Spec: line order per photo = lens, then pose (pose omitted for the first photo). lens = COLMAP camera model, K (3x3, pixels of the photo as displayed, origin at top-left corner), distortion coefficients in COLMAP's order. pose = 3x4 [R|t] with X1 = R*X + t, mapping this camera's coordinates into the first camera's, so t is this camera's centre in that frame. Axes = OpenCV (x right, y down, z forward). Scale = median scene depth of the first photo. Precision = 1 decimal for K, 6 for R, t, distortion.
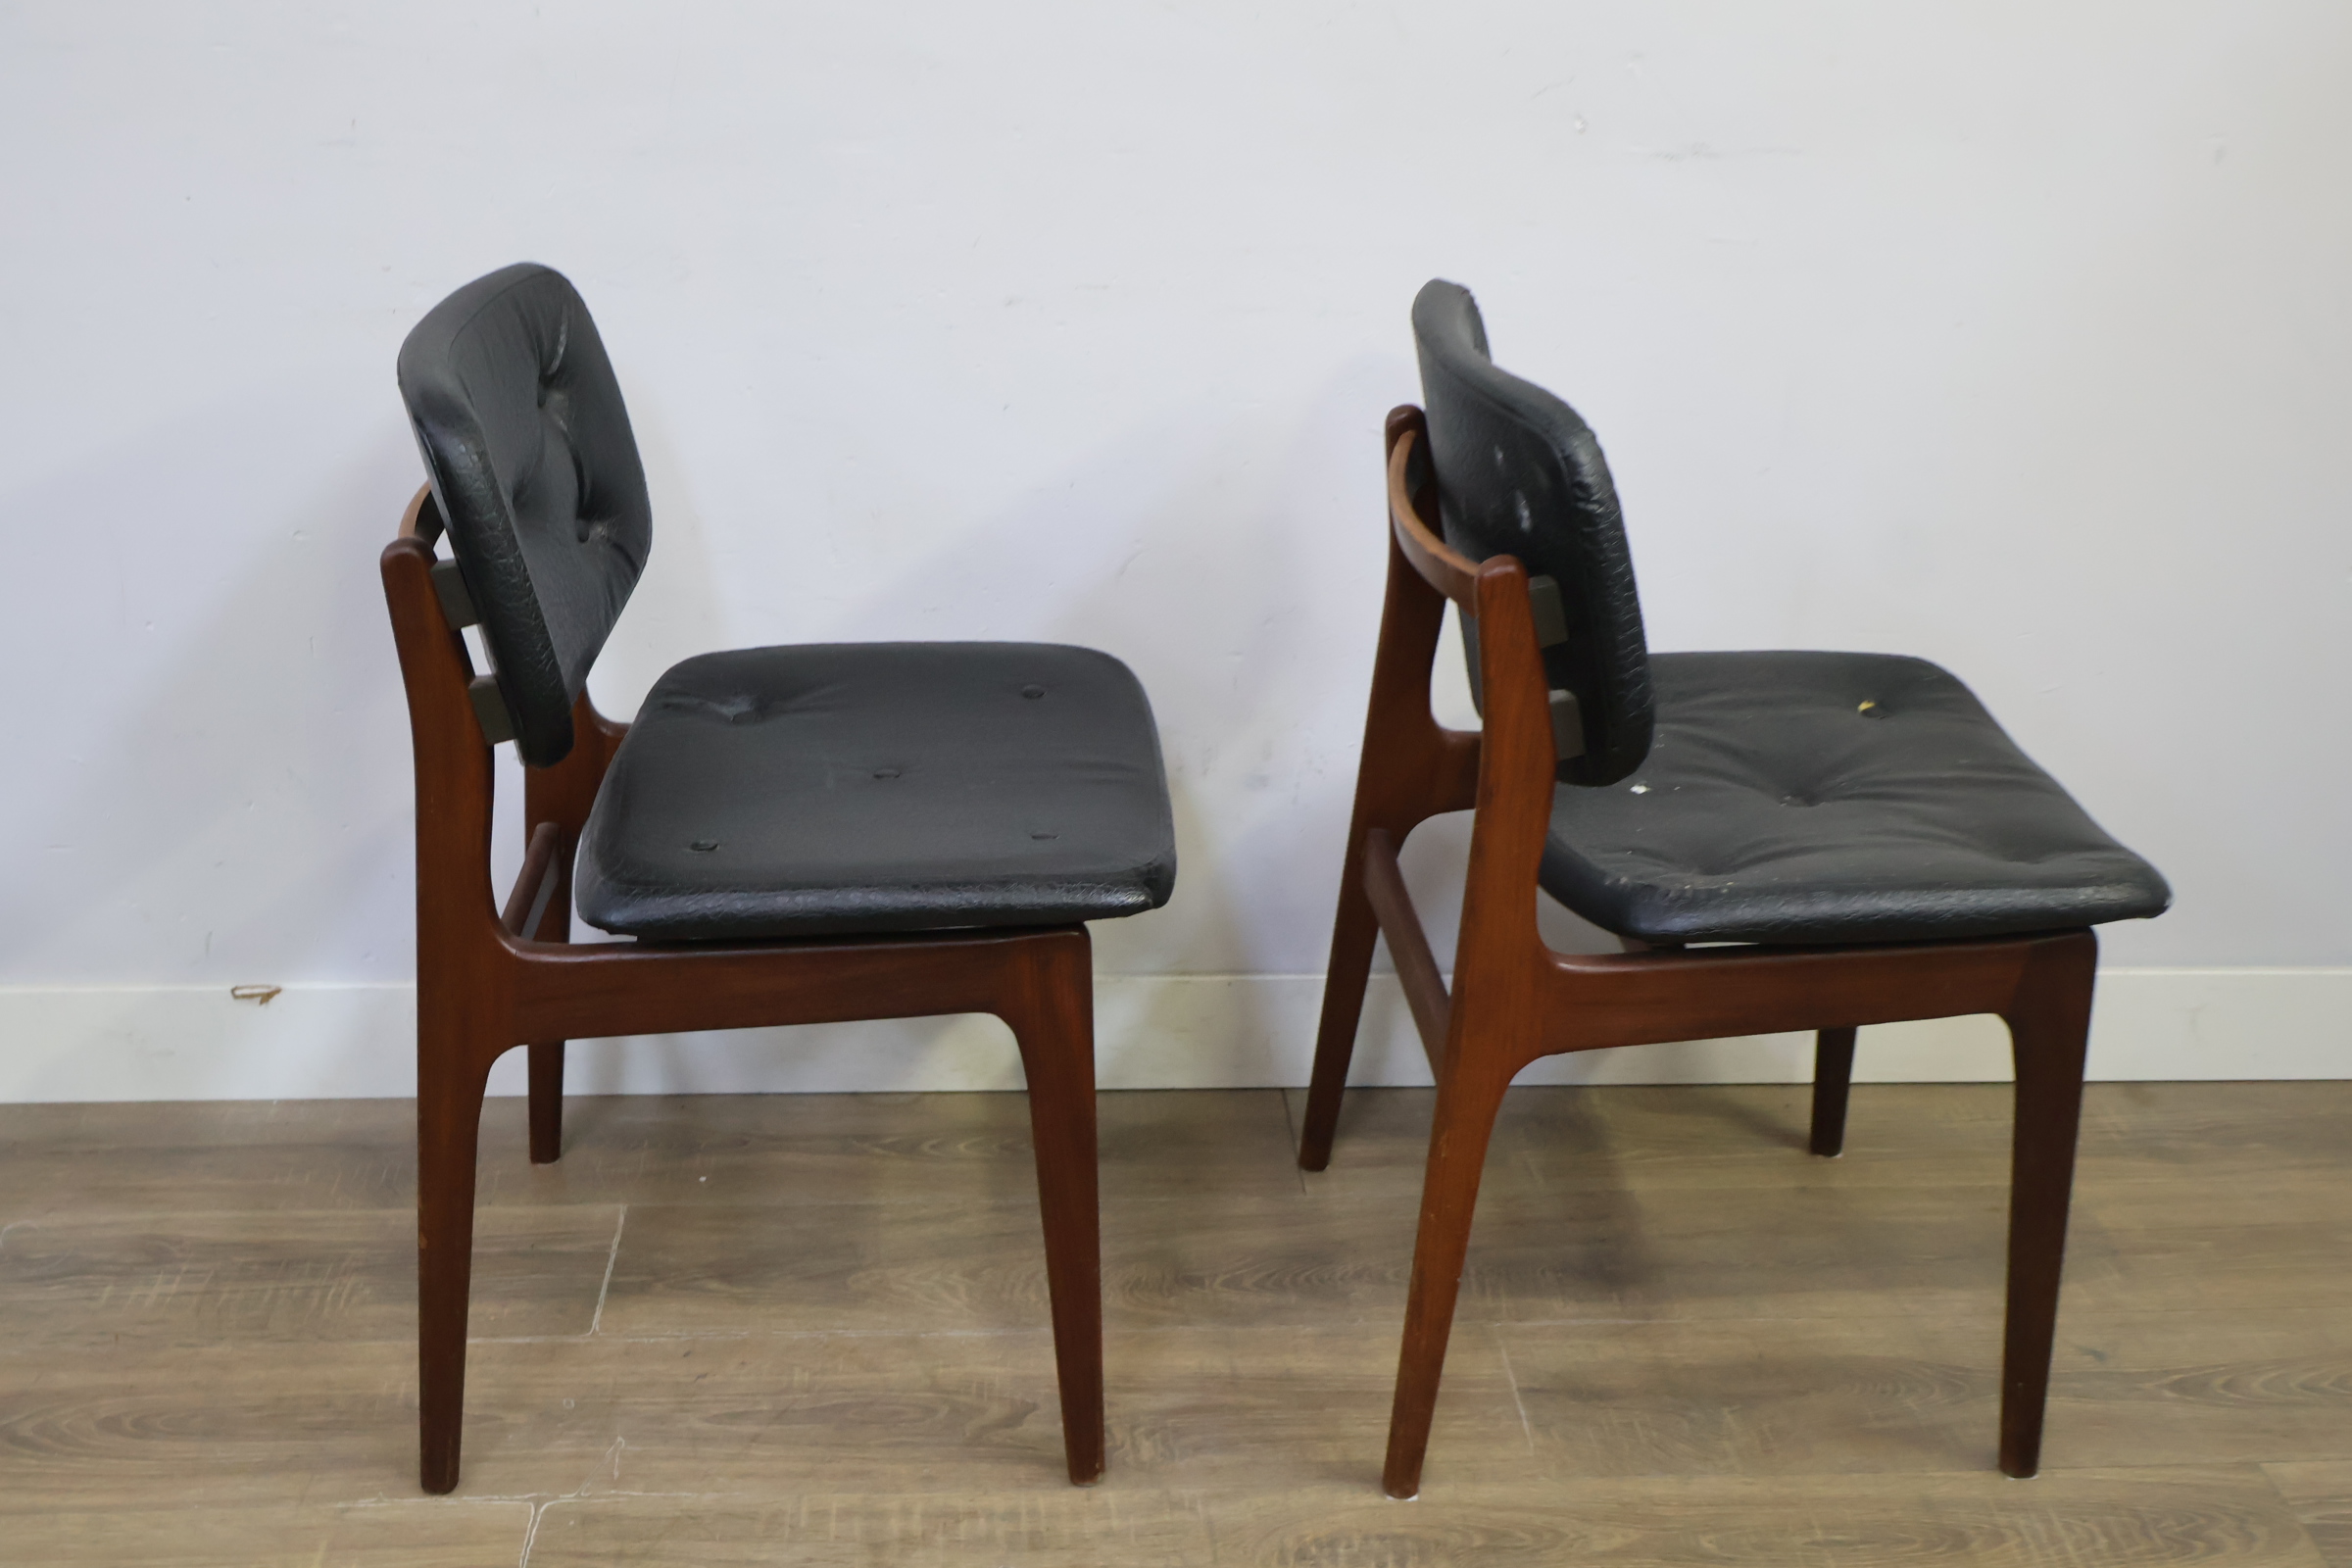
lens RADIAL K [[2556.5, 0, 1159.7], [0, 2556.5, 792.1], [0, 0, 1]] dist [-0.004526, 0.000000]
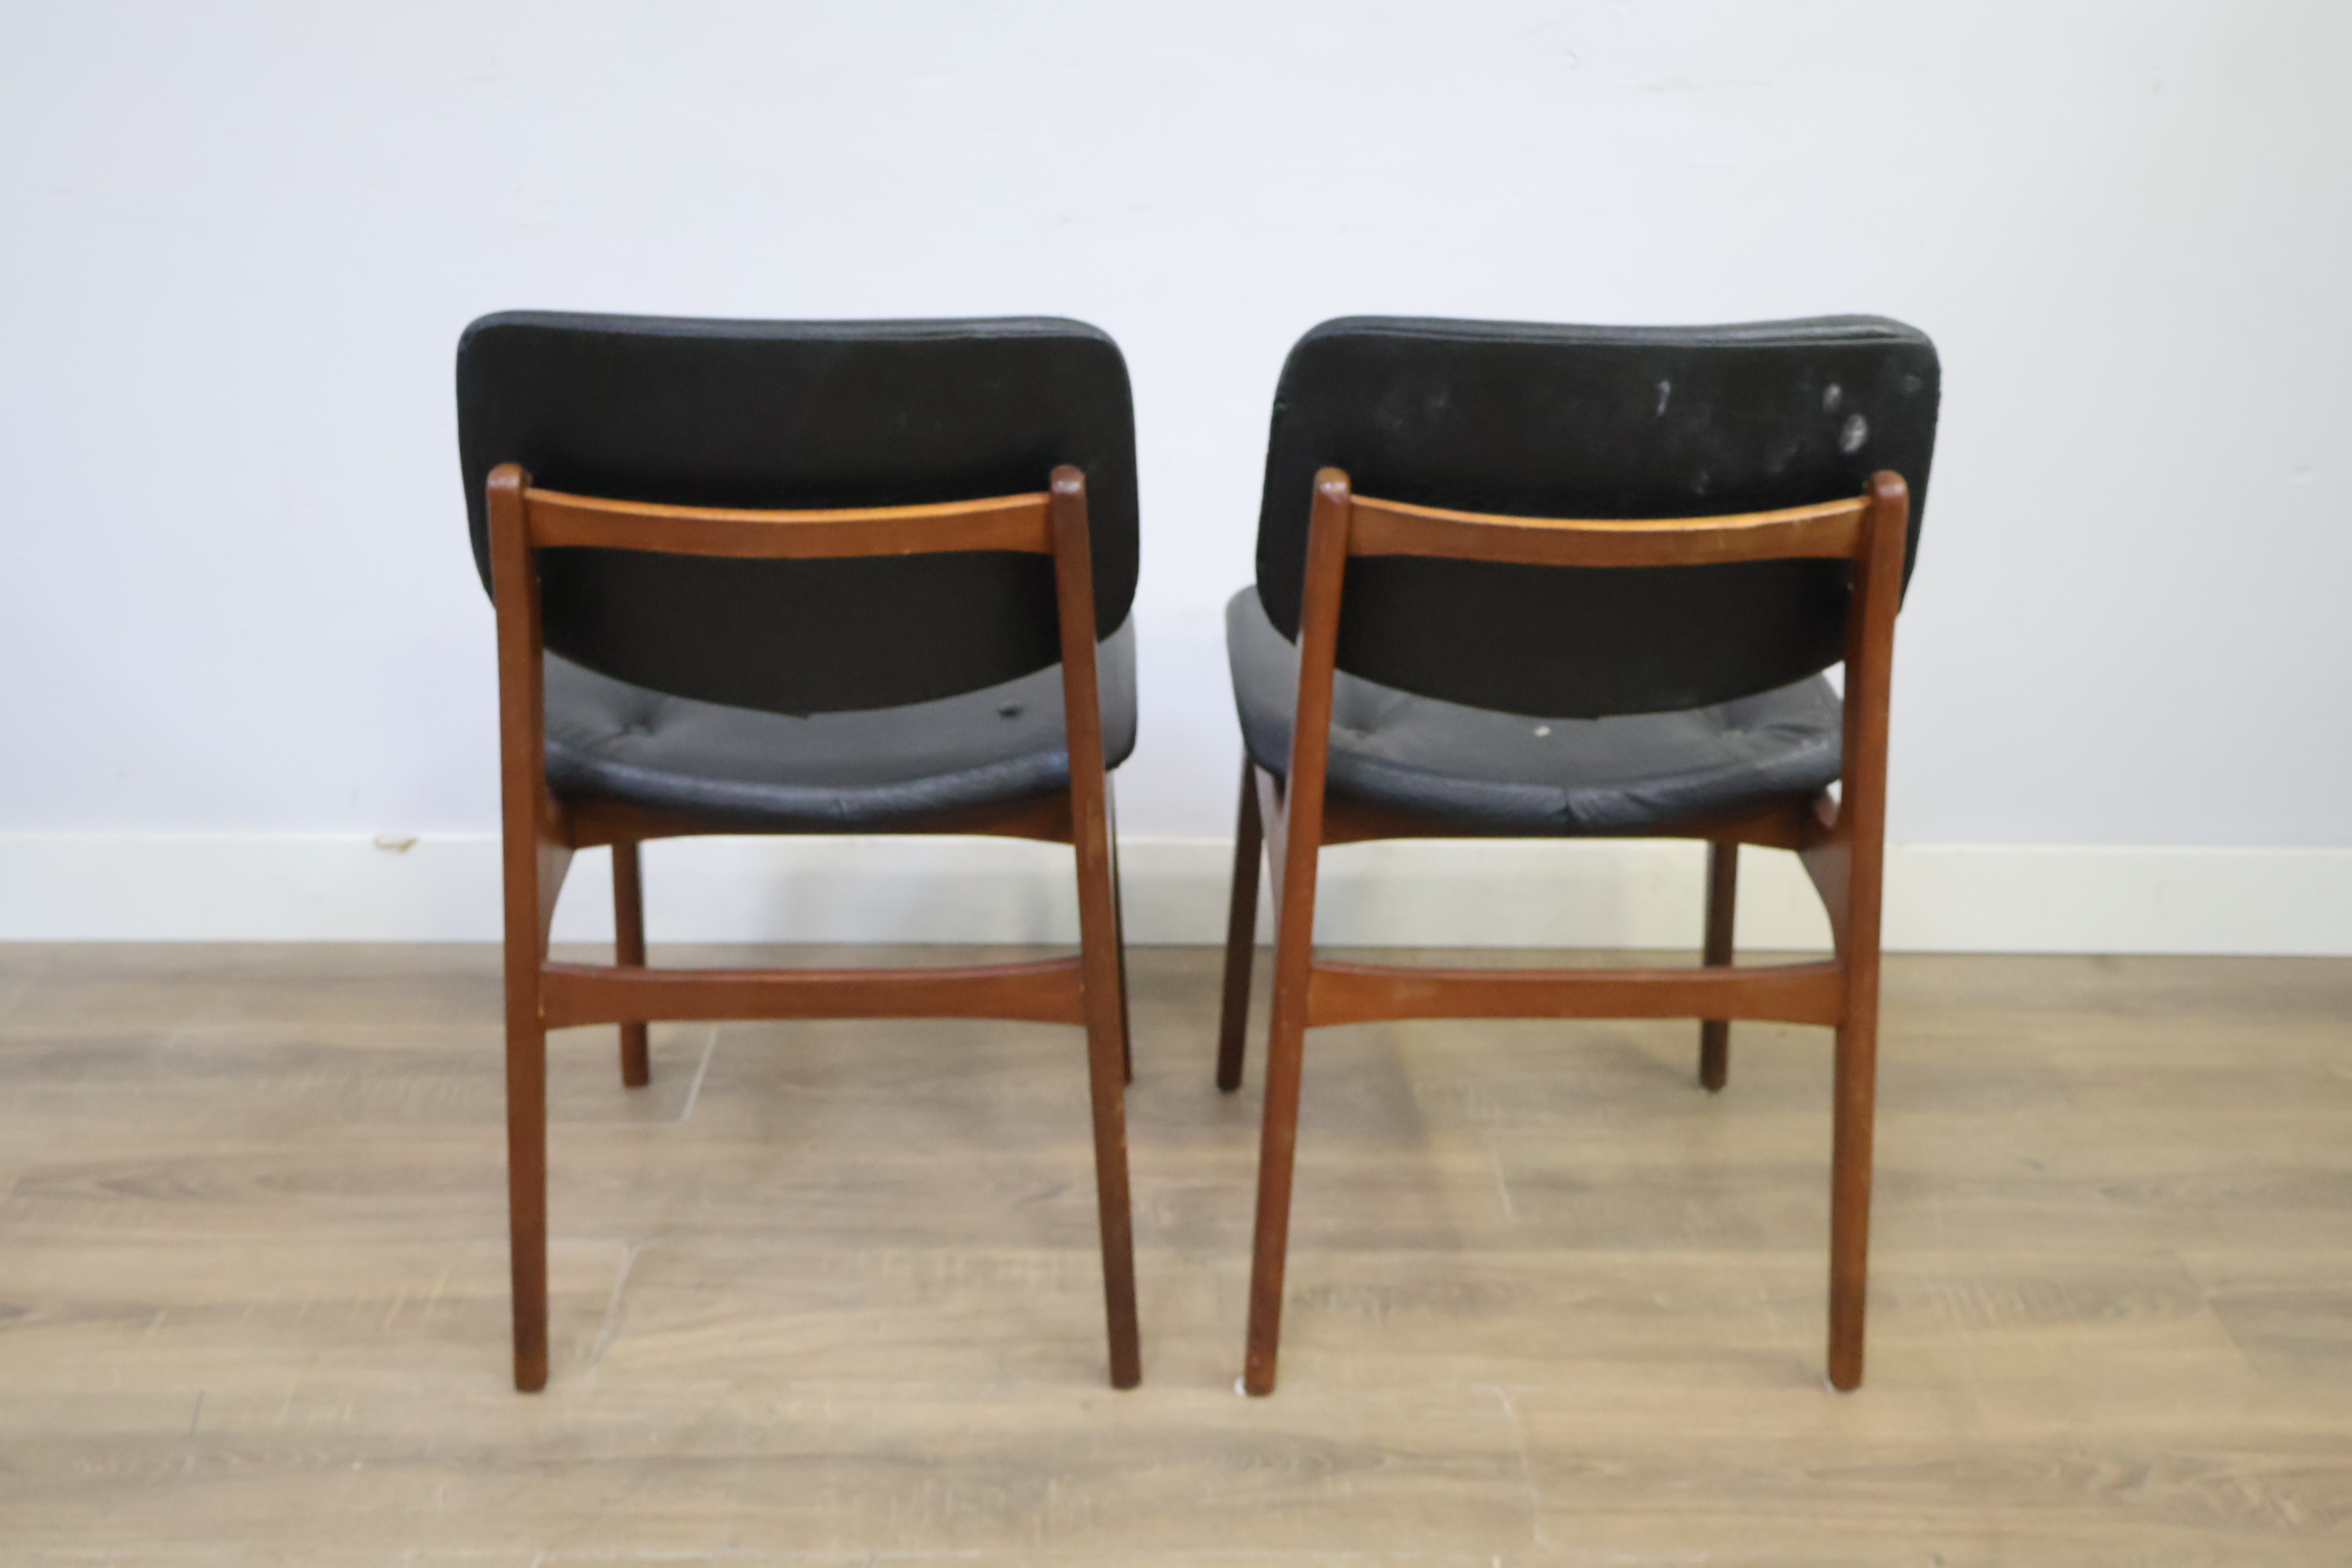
lens RADIAL K [[2556.5, 0, 1163.1], [0, 2556.5, 785.7], [0, 0, 1]] dist [-0.004526, 0.000000]
pose [[0.998728, 0.008577, -0.049696, 0.046281], [-0.009865, 0.999620, -0.025739, 0.092279], [0.049456, 0.026196, 0.998433, -0.126556]]
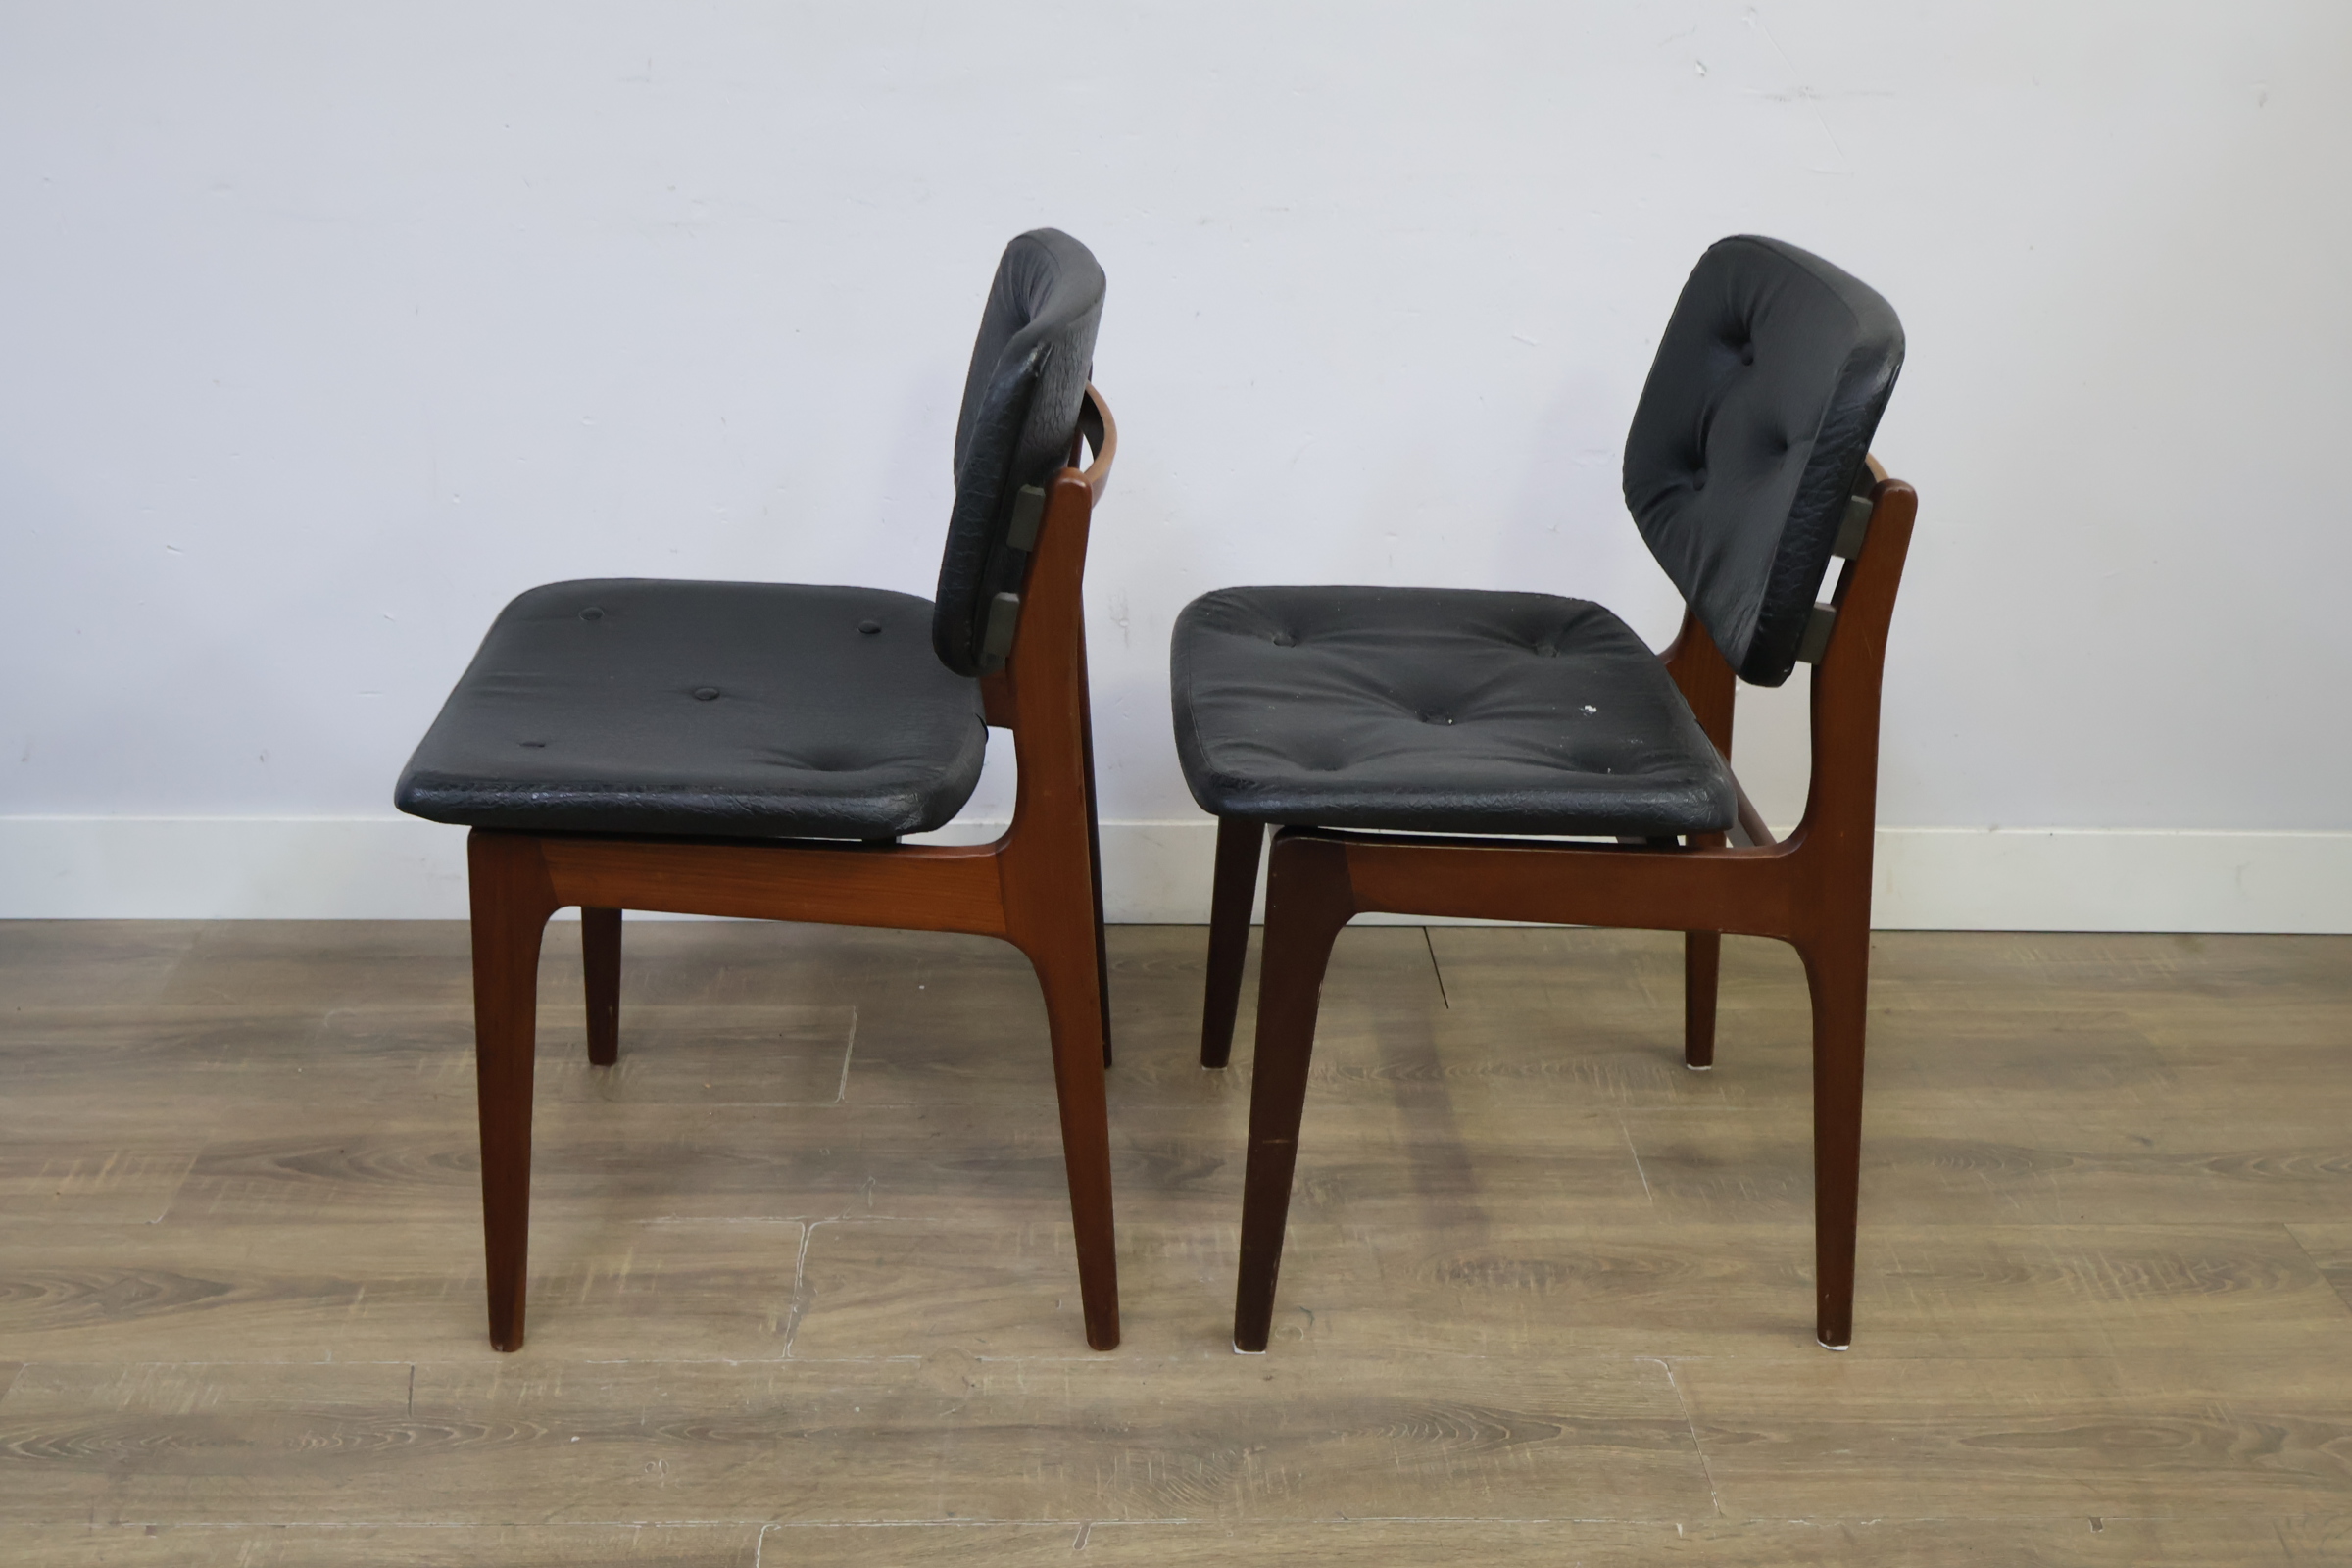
lens RADIAL K [[2556.5, 0, 1162.8], [0, 2556.5, 783.9], [0, 0, 1]] dist [-0.004526, 0.000000]
pose [[0.999555, 0.011242, -0.027617, -0.045247], [-0.011444, 0.999909, -0.007192, 0.076140], [0.027534, 0.007505, 0.999593, -0.165480]]
